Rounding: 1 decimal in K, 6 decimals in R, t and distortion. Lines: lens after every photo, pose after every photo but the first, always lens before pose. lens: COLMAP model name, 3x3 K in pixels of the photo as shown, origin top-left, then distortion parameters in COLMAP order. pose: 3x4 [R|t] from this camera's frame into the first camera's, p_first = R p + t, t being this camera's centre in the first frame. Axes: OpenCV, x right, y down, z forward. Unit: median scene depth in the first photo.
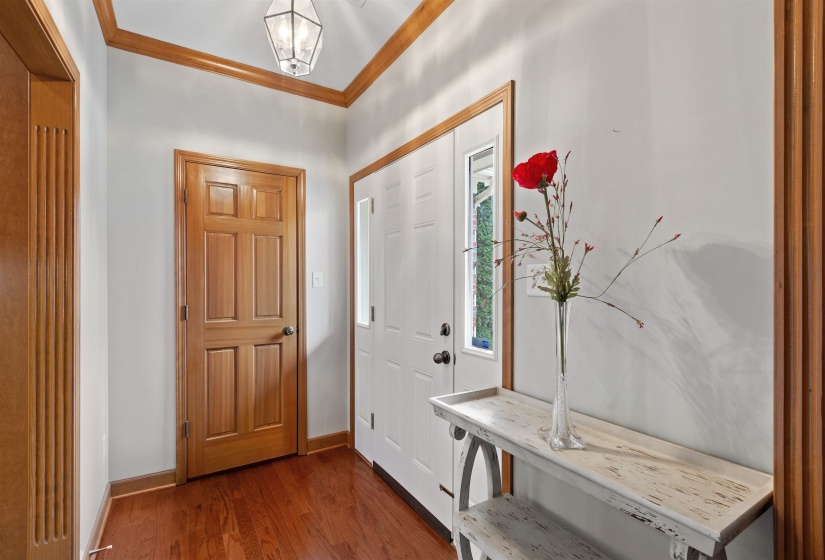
lens RADIAL K [[376.4, 0, 413.2], [0, 376.4, 277.7], [0, 0, 1]] dist [0.001889, 0.000052]
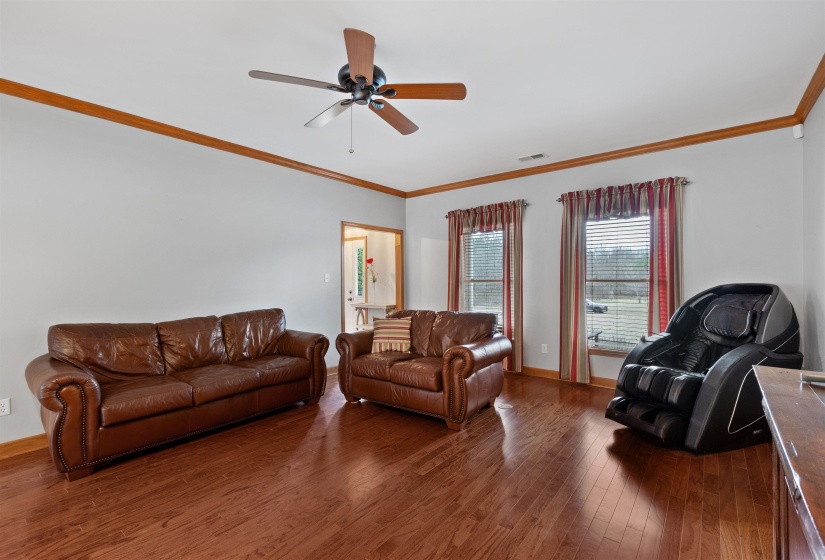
lens RADIAL K [[376.4, 0, 413.2], [0, 376.4, 277.7], [0, 0, 1]] dist [0.001889, 0.000052]
pose [[0.938037, -0.008815, 0.346424, -0.856629], [0.008273, 0.999961, 0.003043, -0.022912], [-0.346438, 0.000012, 0.938073, -3.762610]]
